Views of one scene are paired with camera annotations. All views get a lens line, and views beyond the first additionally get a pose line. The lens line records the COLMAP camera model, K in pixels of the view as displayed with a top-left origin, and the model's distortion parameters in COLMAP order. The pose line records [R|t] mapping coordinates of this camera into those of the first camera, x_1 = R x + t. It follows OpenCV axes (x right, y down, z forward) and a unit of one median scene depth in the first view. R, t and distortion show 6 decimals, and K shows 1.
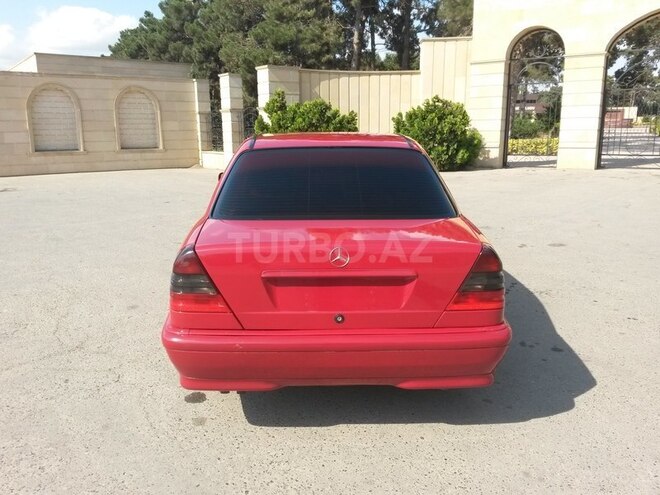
lens RADIAL K [[539.1, 0, 330.0], [0, 539.1, 247.5], [0, 0, 1]] dist [0.065054, -0.003409]
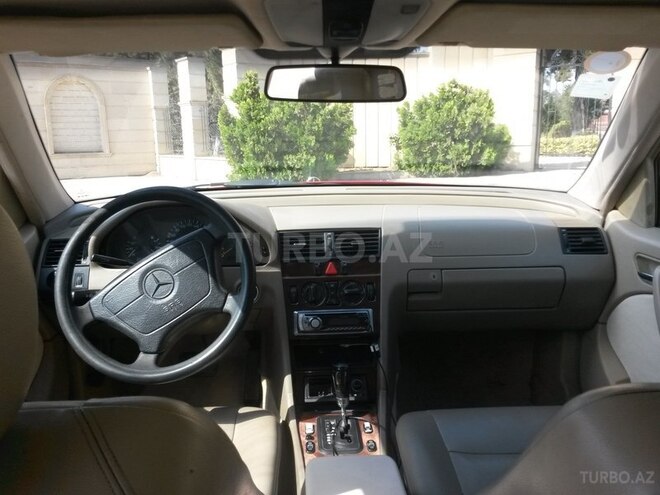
lens RADIAL K [[585.5, 0, 330.0], [0, 585.5, 247.5], [0, 0, 1]] dist [-0.001590, 0.001292]
pose [[0.999666, -0.015050, 0.020987, -0.001982], [0.015478, 0.999672, -0.020385, -0.024831], [-0.020674, 0.020703, 0.999572, 0.171406]]
